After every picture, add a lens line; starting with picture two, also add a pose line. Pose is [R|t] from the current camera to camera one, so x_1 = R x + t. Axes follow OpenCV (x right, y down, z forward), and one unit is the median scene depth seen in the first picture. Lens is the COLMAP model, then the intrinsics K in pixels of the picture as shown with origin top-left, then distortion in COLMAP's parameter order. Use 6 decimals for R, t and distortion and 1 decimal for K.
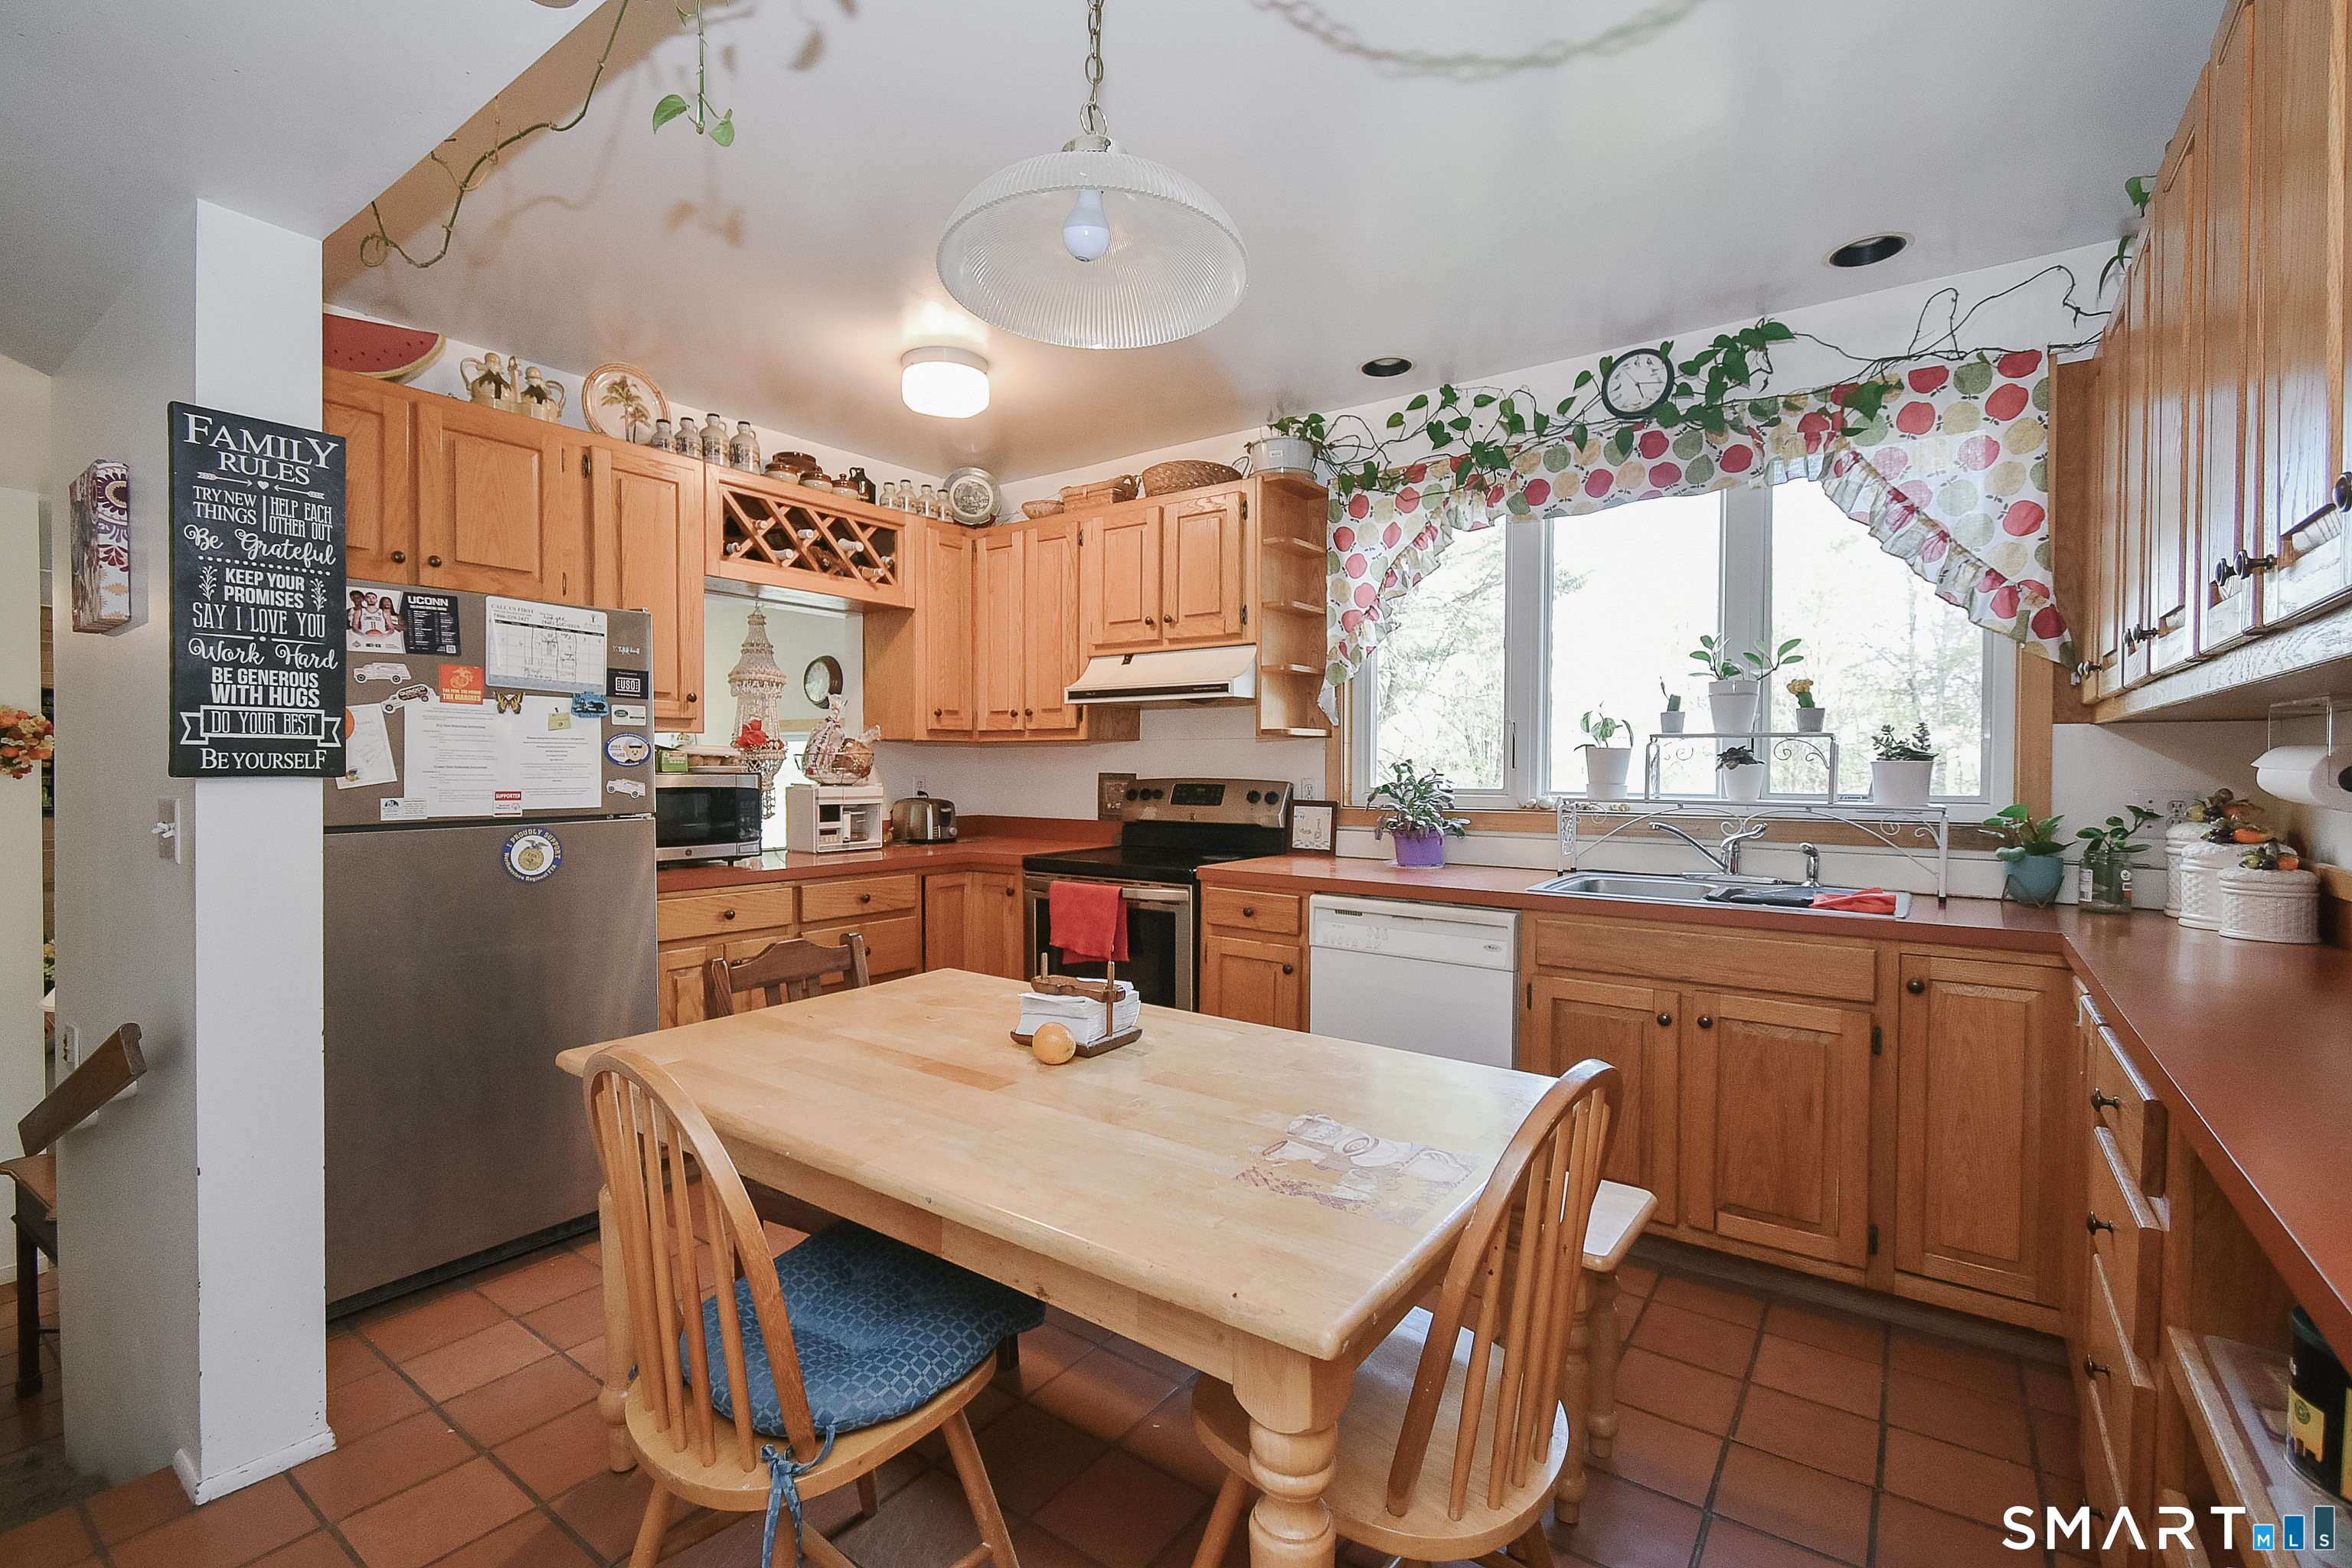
lens RADIAL K [[1029.3, 0, 1166.3], [0, 1029.3, 782.7], [0, 0, 1]] dist [0.000378, 0.000057]
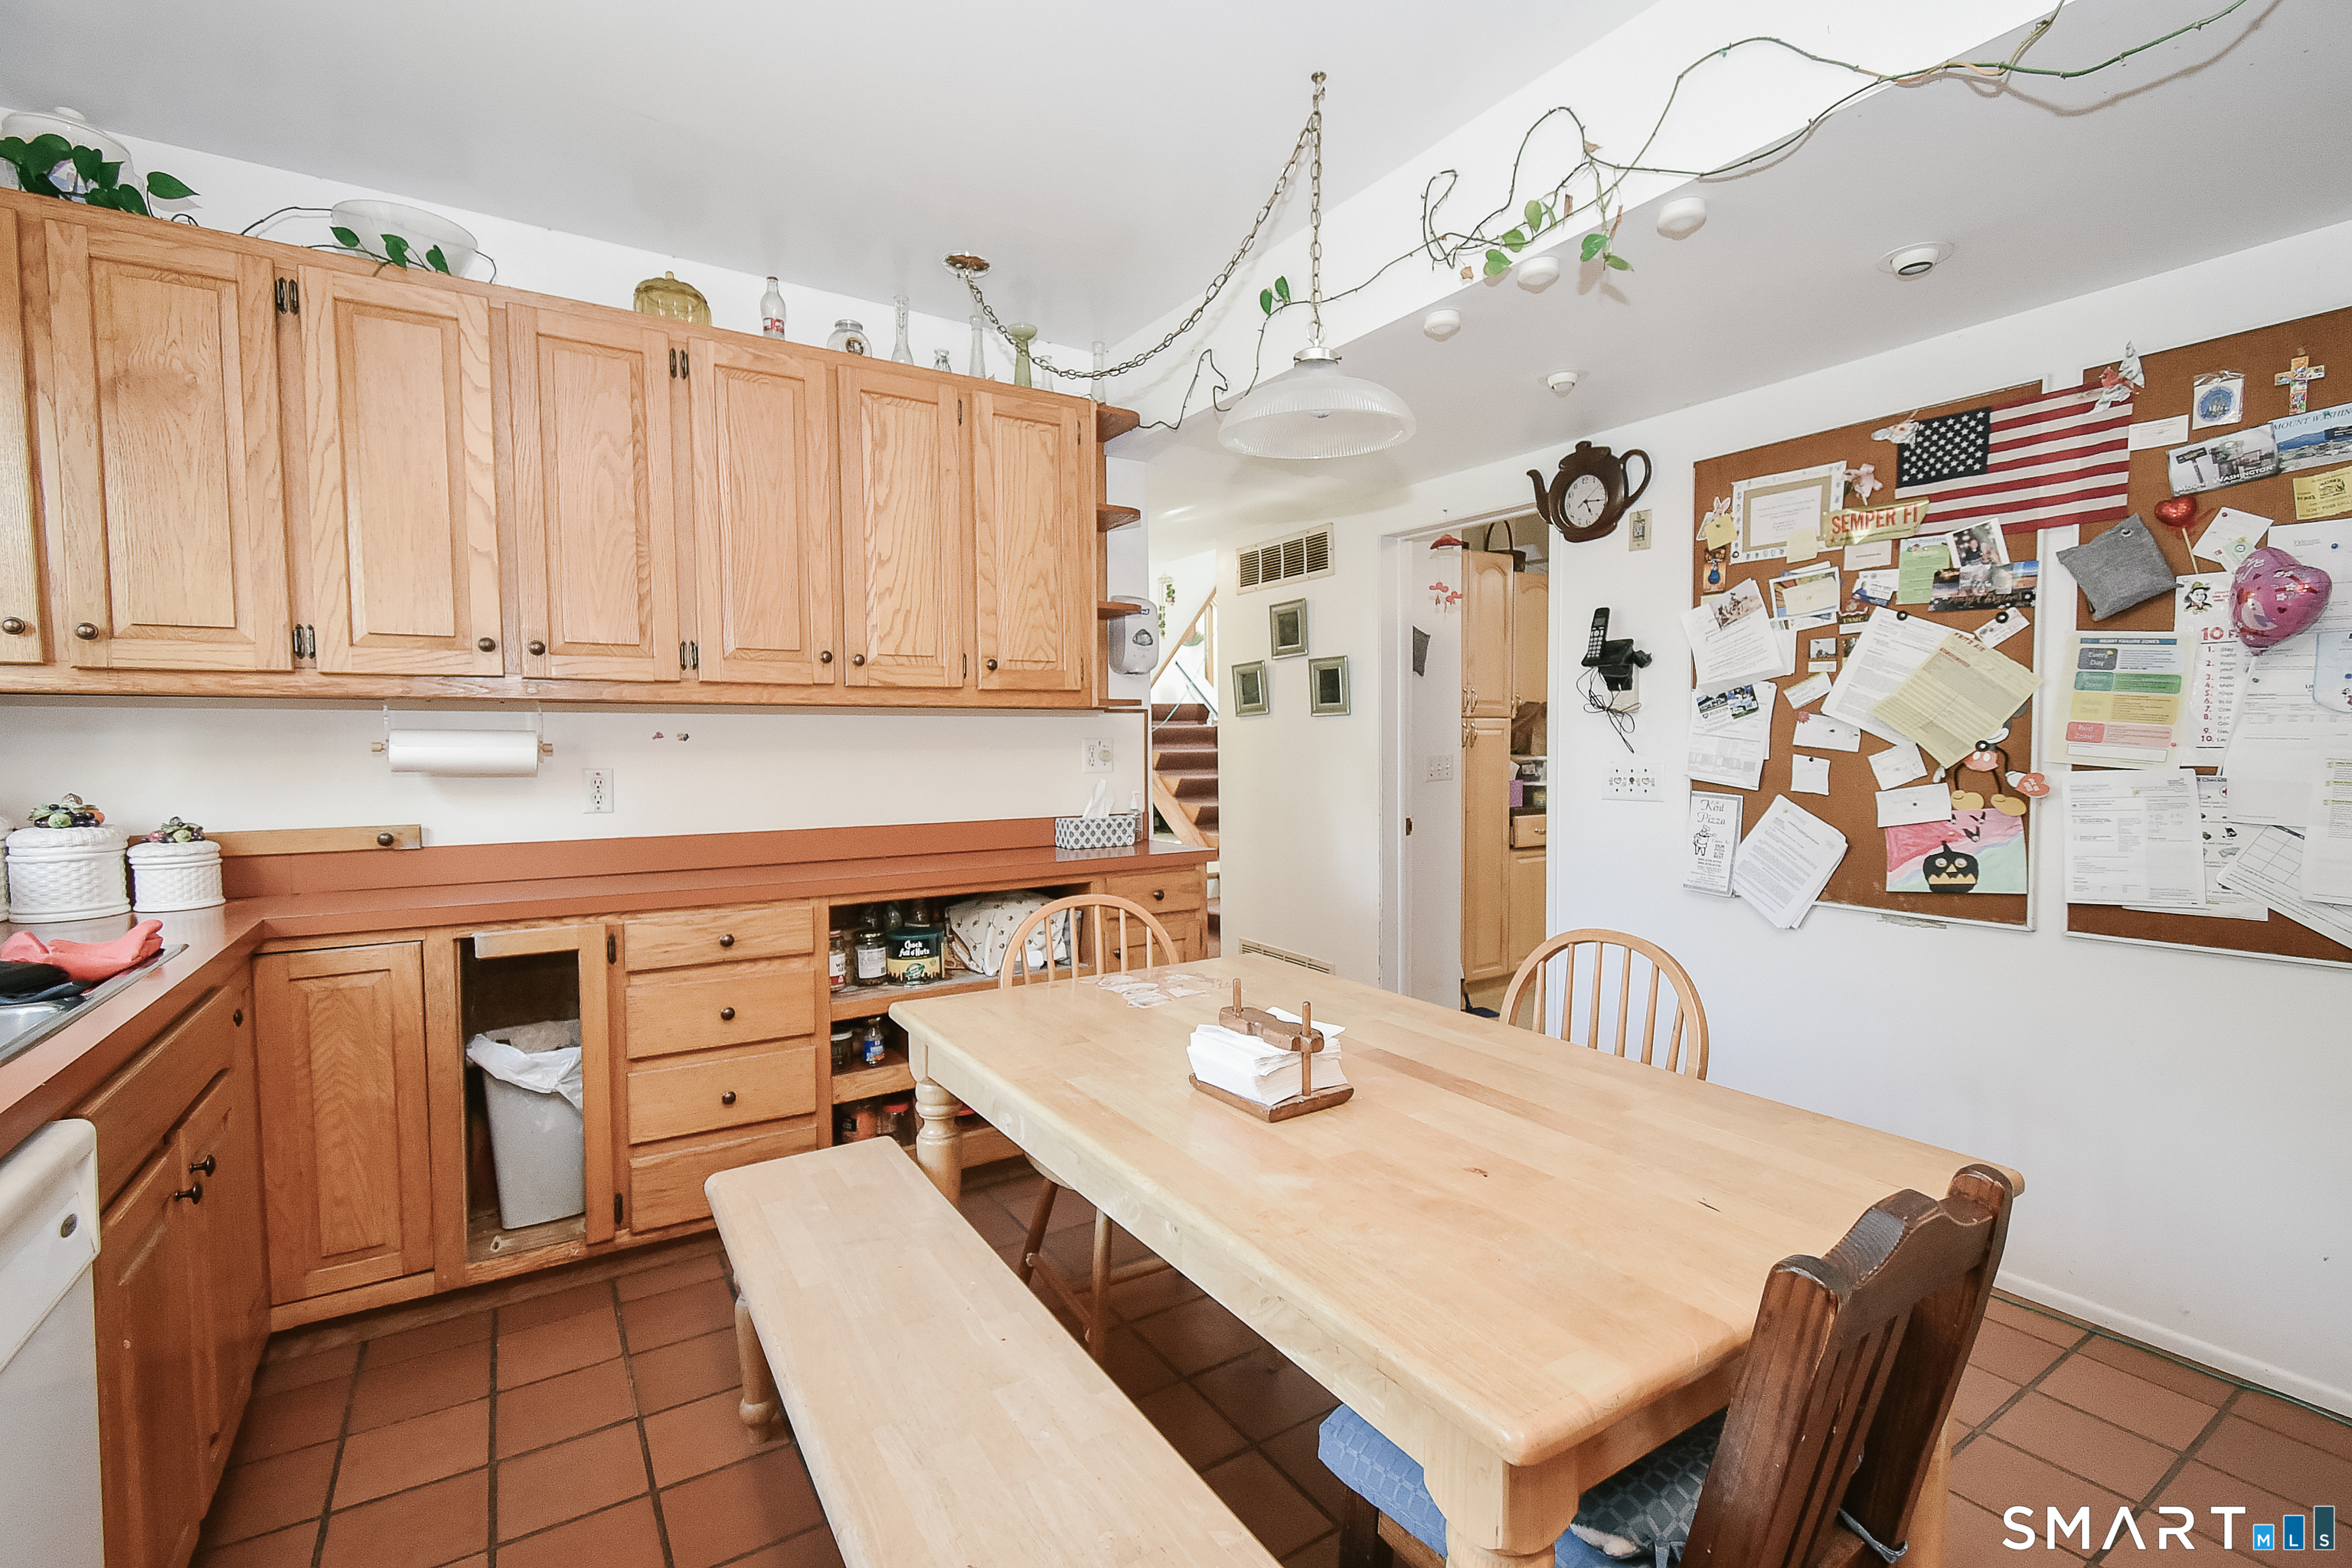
lens RADIAL K [[1029.3, 0, 1166.3], [0, 1029.3, 782.7], [0, 0, 1]] dist [0.000378, 0.000057]
pose [[-0.931916, -0.014845, 0.362371, -0.174518], [0.006923, 0.998252, 0.058699, -0.021344], [-0.362609, 0.057211, -0.930184, 1.038019]]
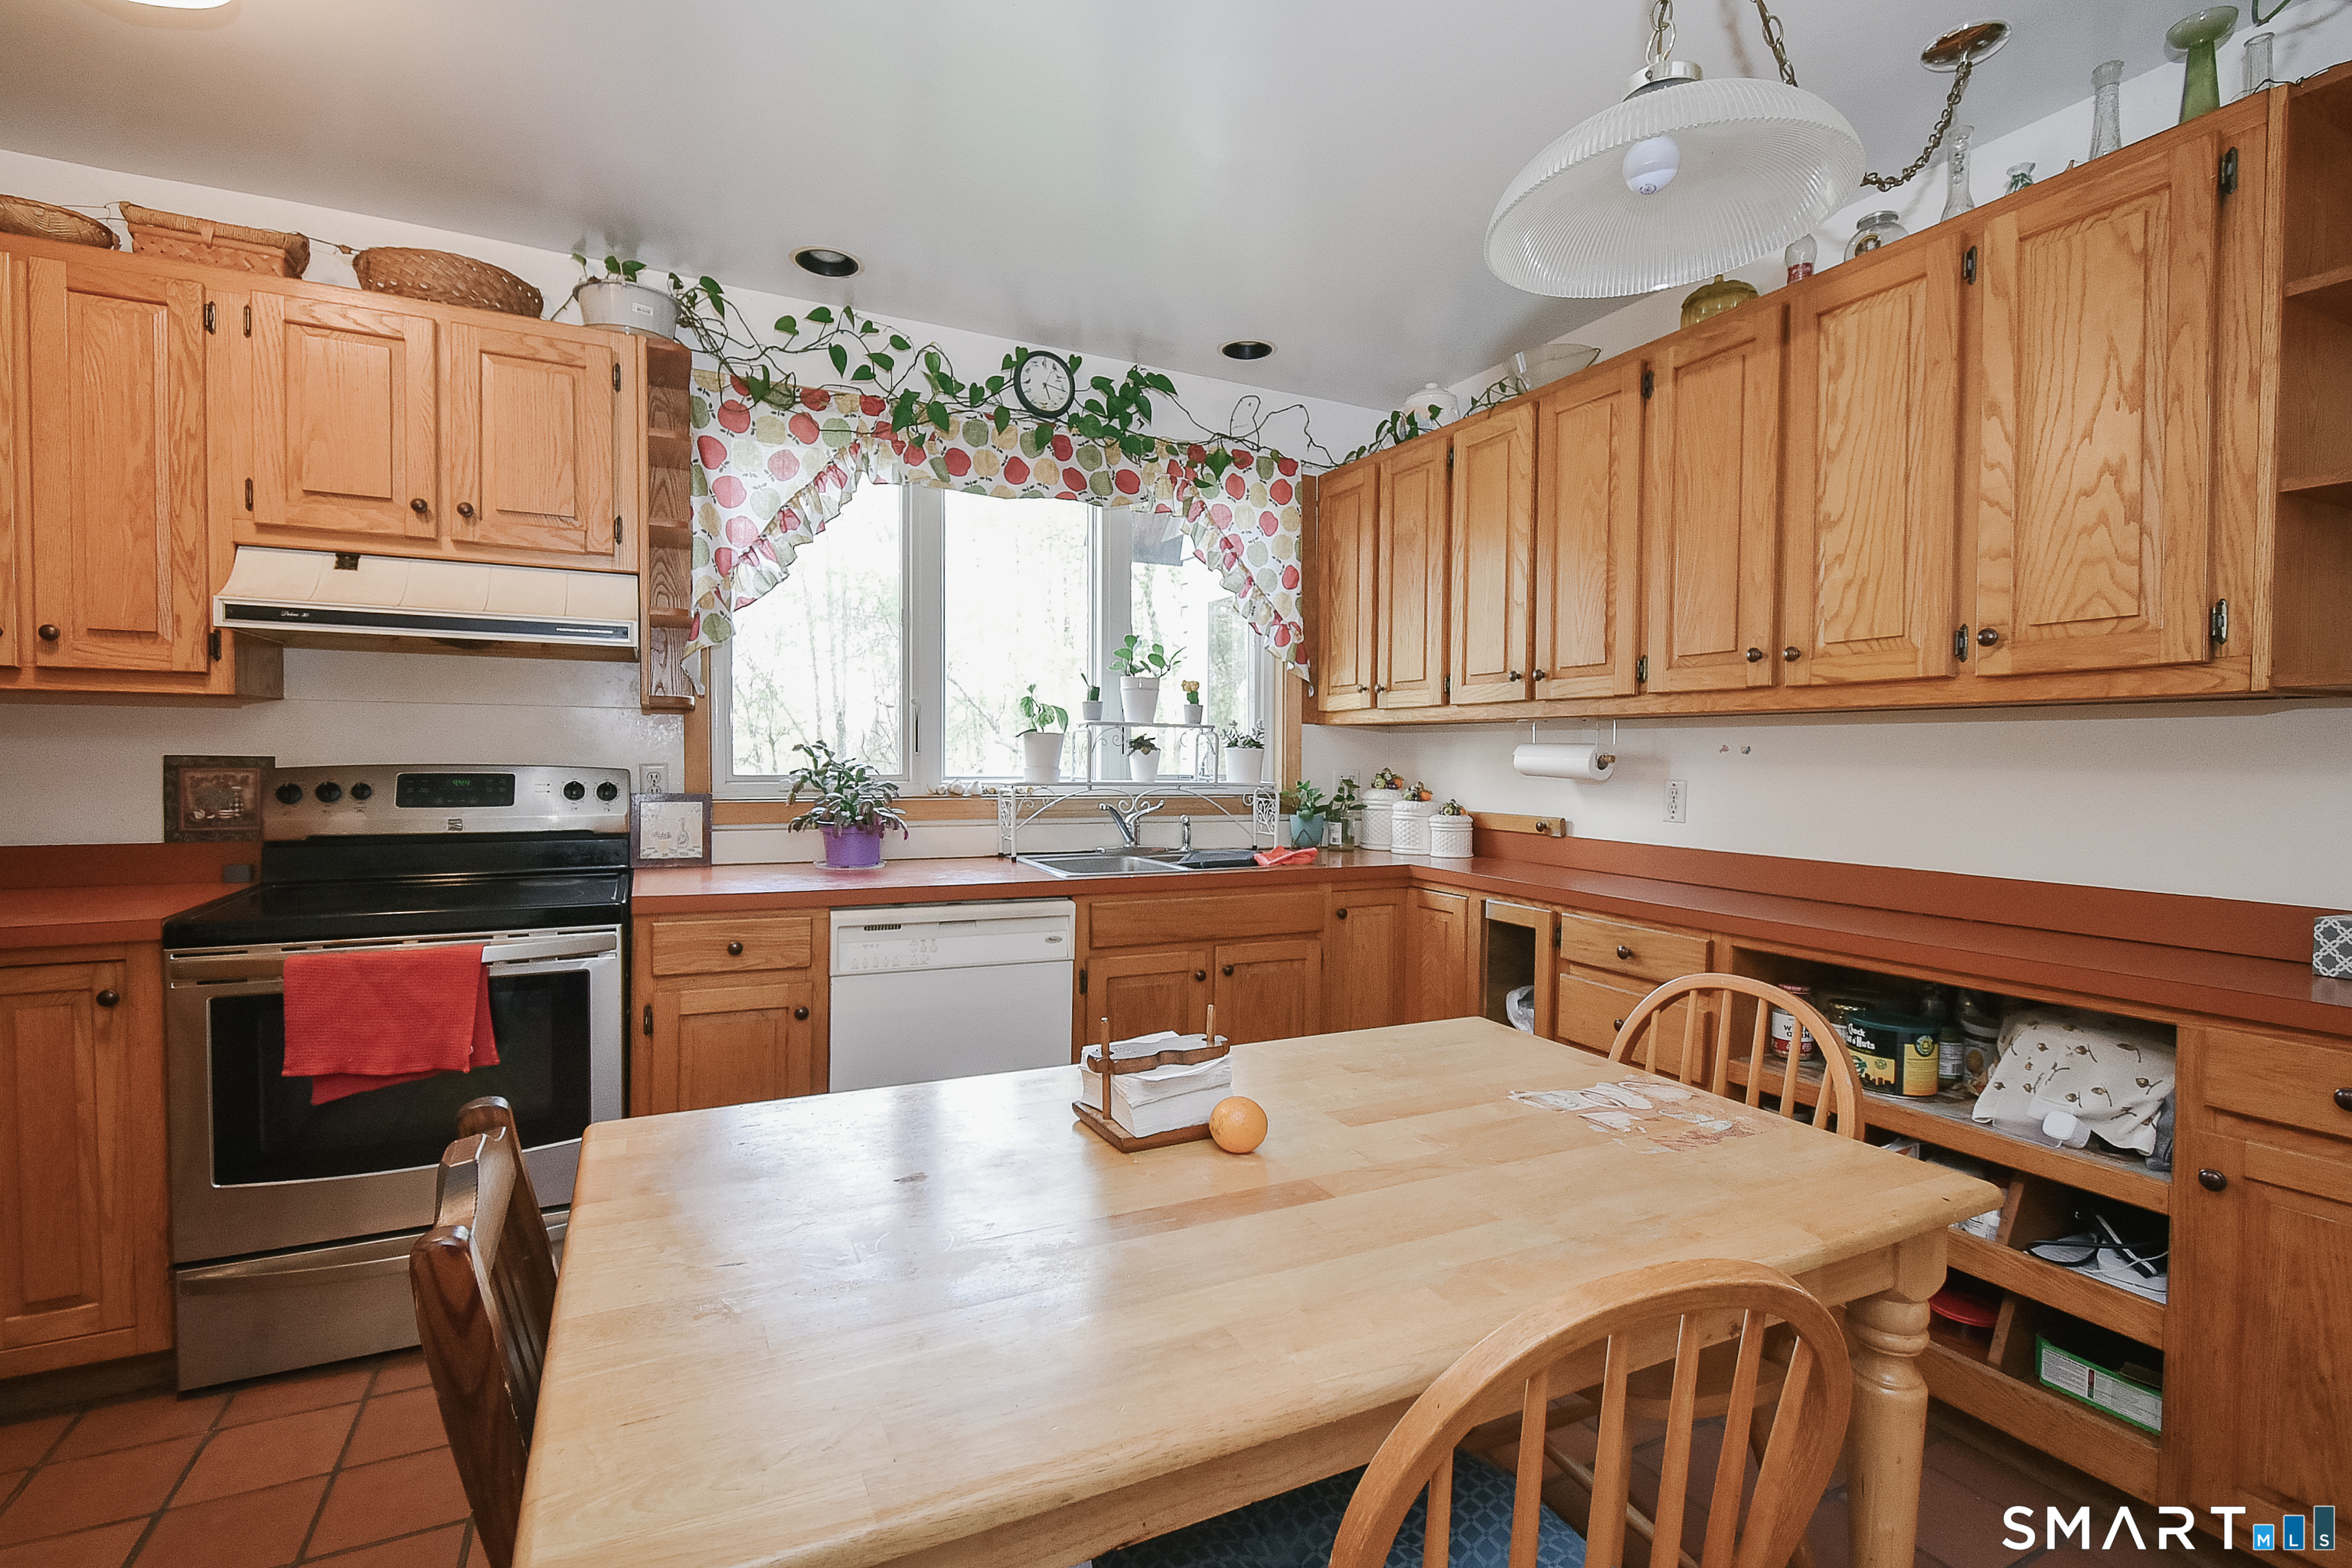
lens RADIAL K [[1066.0, 0, 1182.0], [0, 1066.0, 779.9], [0, 0, 1]] dist [0.001908, -0.000284]
pose [[0.460536, -0.019476, 0.887428, -0.445668], [0.005336, 0.999802, 0.019174, -0.006464], [-0.887625, -0.004095, 0.460548, 0.376734]]
